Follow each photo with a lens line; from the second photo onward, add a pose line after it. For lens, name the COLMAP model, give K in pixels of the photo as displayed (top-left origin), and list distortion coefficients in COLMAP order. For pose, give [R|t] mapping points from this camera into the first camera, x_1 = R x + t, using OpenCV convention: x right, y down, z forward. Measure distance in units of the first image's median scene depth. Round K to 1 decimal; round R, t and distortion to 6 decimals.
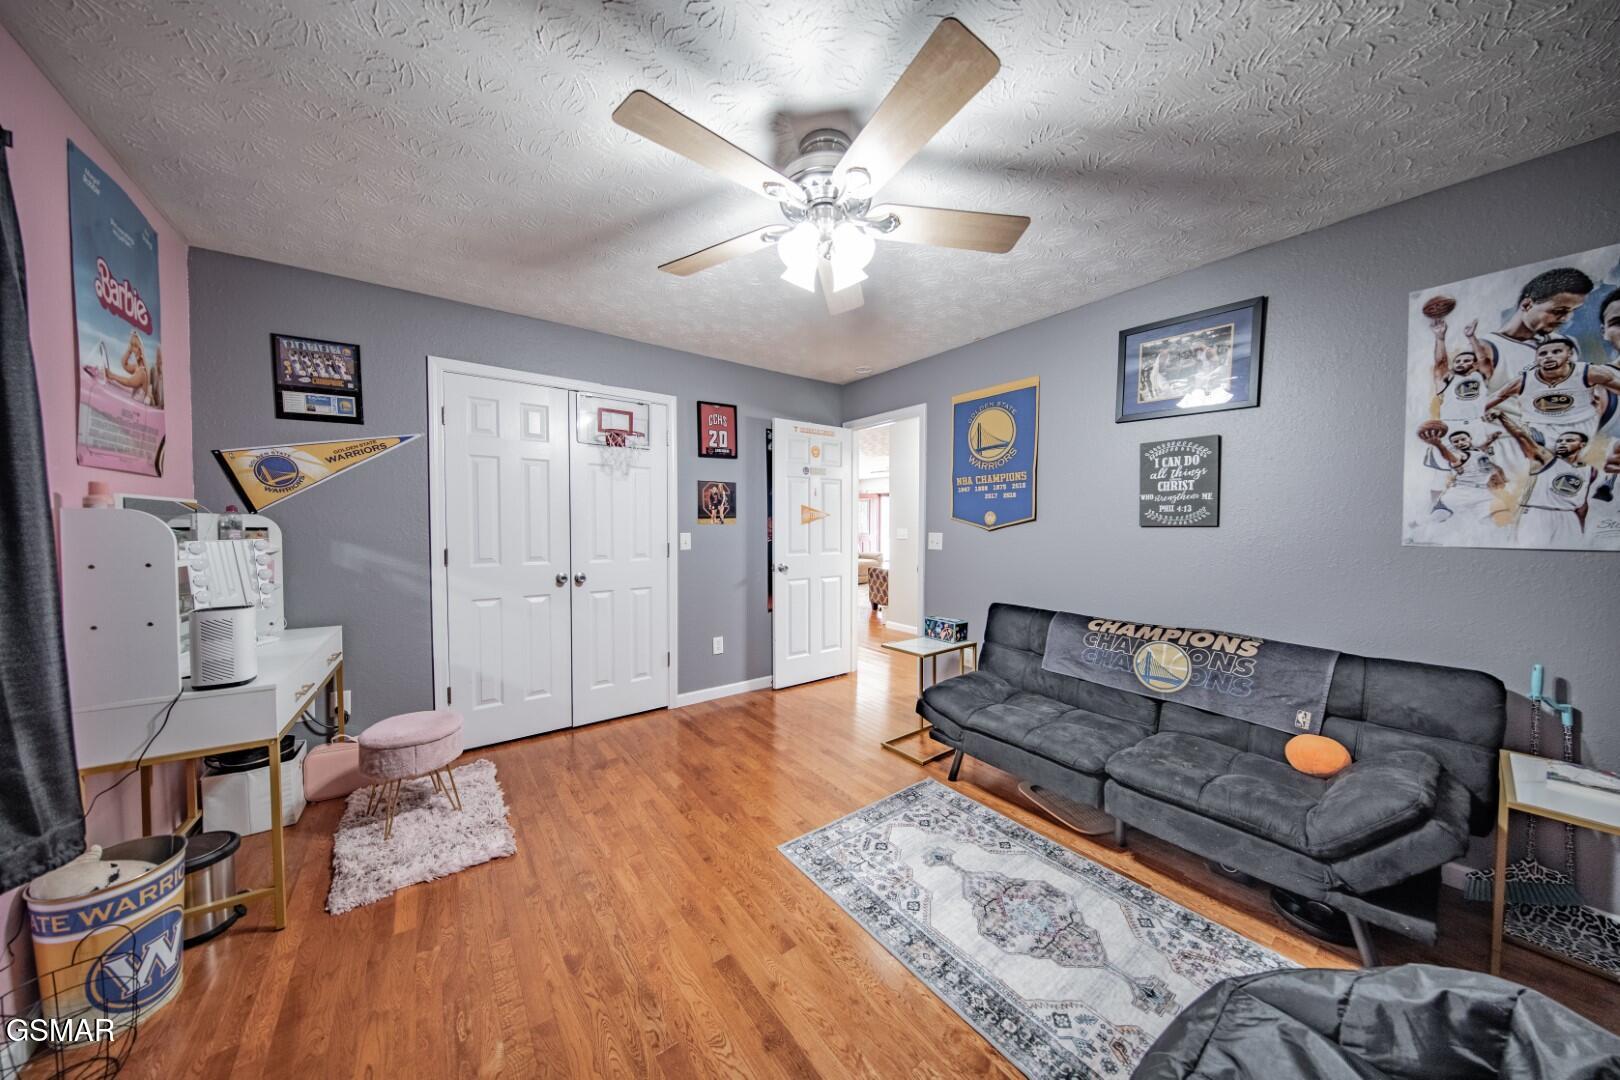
lens RADIAL K [[522.7, 0, 808.1], [0, 522.7, 540.0], [0, 0, 1]] dist [0.000969, -0.003194]
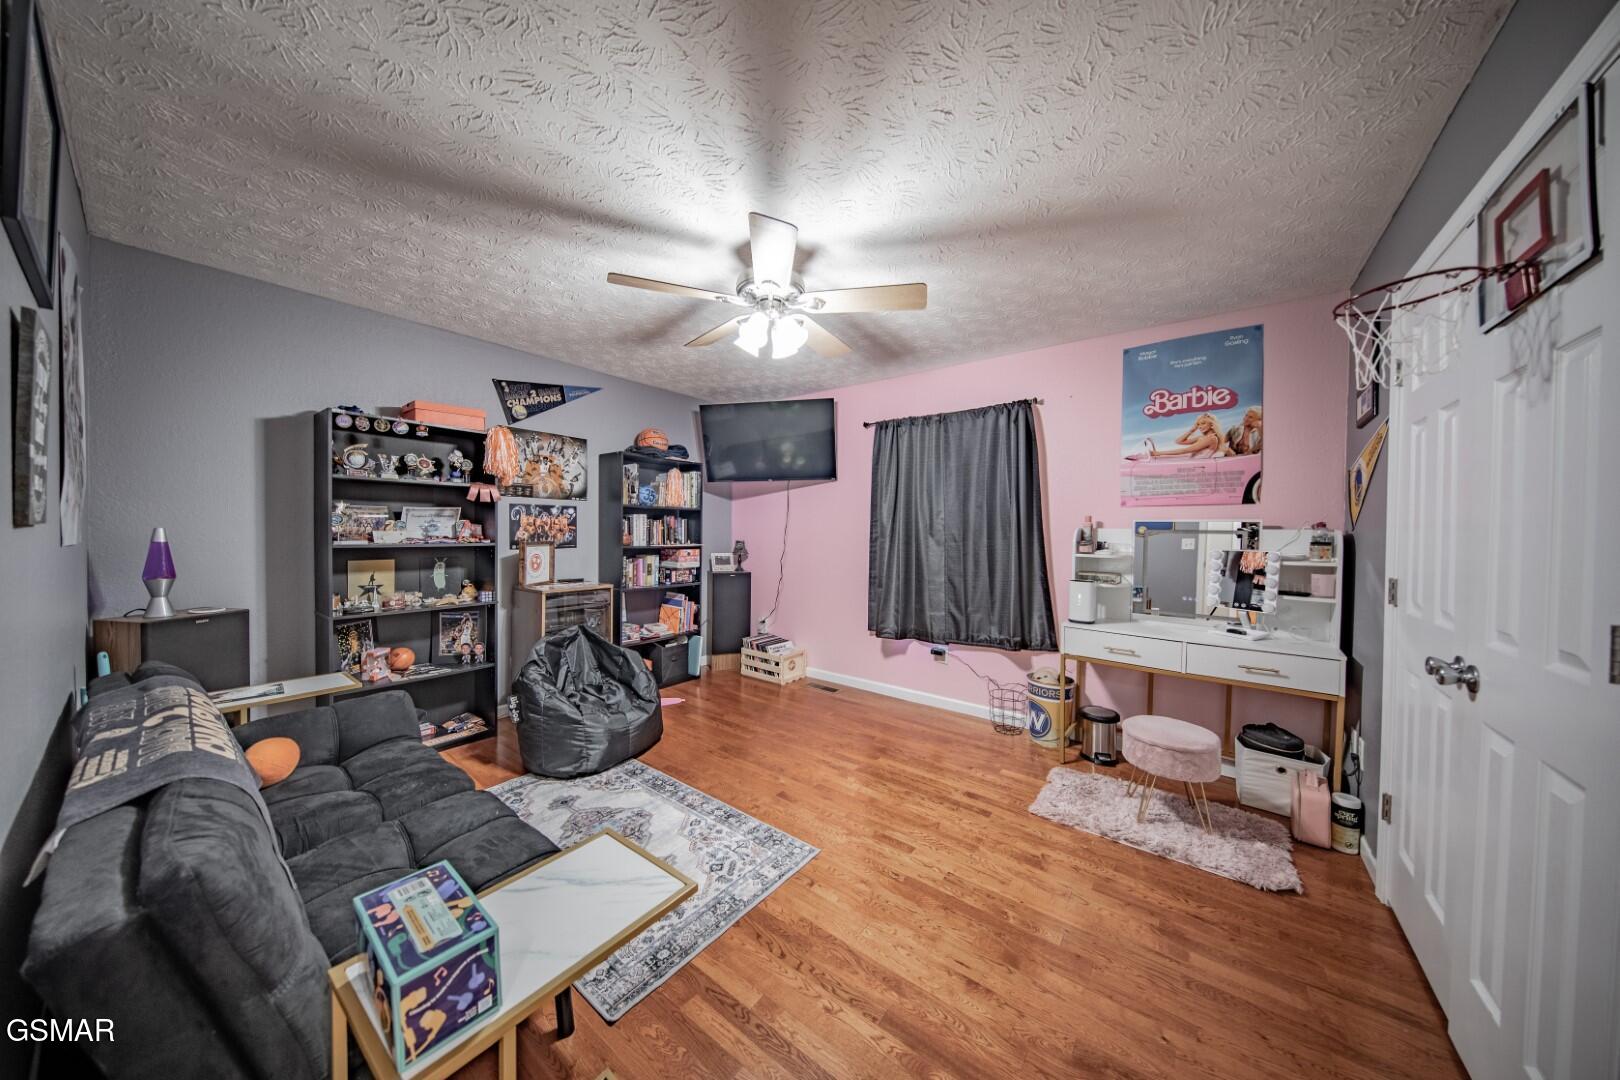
lens RADIAL K [[522.7, 0, 808.1], [0, 522.7, 540.0], [0, 0, 1]] dist [0.000969, -0.003194]
pose [[-0.965322, -0.008411, -0.260927, 0.238671], [-0.021279, 0.998690, 0.046532, -0.059804], [0.260194, 0.050471, -0.964236, 1.980788]]
